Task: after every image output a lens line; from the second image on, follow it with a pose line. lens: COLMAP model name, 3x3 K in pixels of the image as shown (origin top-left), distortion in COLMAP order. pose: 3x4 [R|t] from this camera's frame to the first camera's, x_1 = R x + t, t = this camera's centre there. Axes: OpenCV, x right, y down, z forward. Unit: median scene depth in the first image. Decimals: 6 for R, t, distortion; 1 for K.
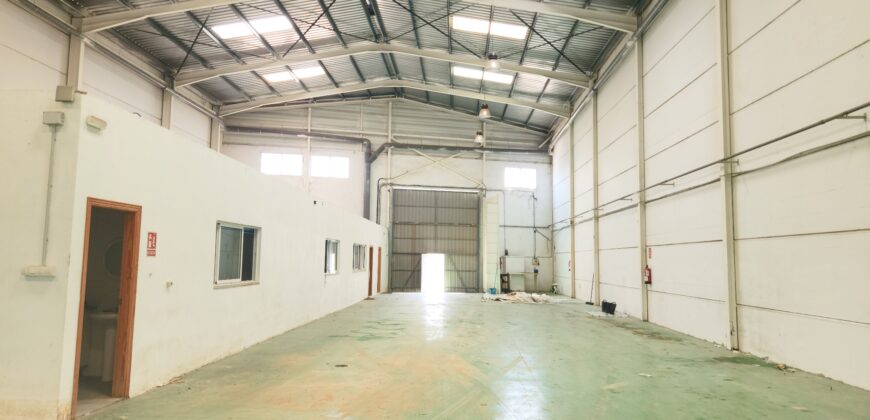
lens RADIAL K [[591.6, 0, 435.0], [0, 591.6, 210.0], [0, 0, 1]] dist [0.074589, -0.064025]
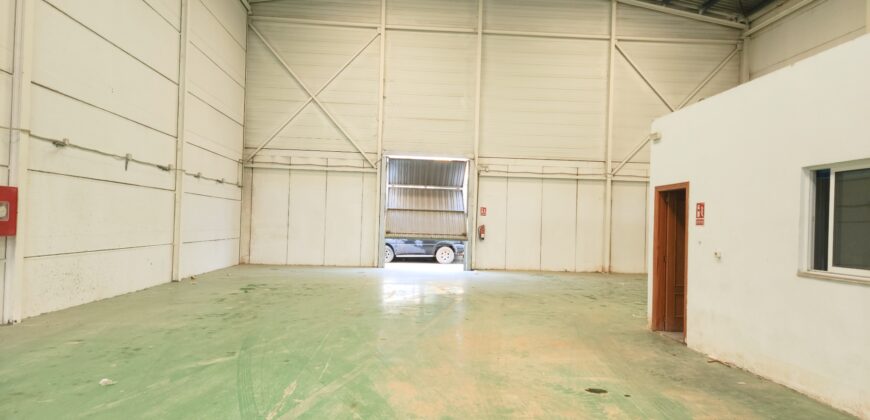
lens RADIAL K [[591.6, 0, 435.0], [0, 591.6, 210.0], [0, 0, 1]] dist [0.074589, -0.064025]
pose [[-0.993588, -0.045060, -0.103690, 0.105691], [-0.033480, 0.993276, -0.110824, 0.184325], [0.107987, -0.106642, -0.988416, 2.008908]]
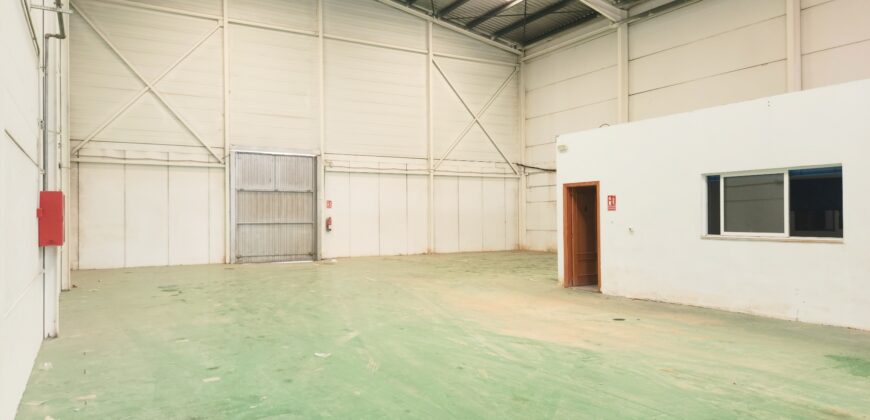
lens RADIAL K [[591.6, 0, 435.0], [0, 591.6, 210.0], [0, 0, 1]] dist [0.074589, -0.064025]
pose [[-0.842376, -0.013516, -0.538721, 0.765243], [0.042514, 0.994903, -0.091439, 0.199803], [0.537211, -0.099929, -0.837507, 2.068861]]
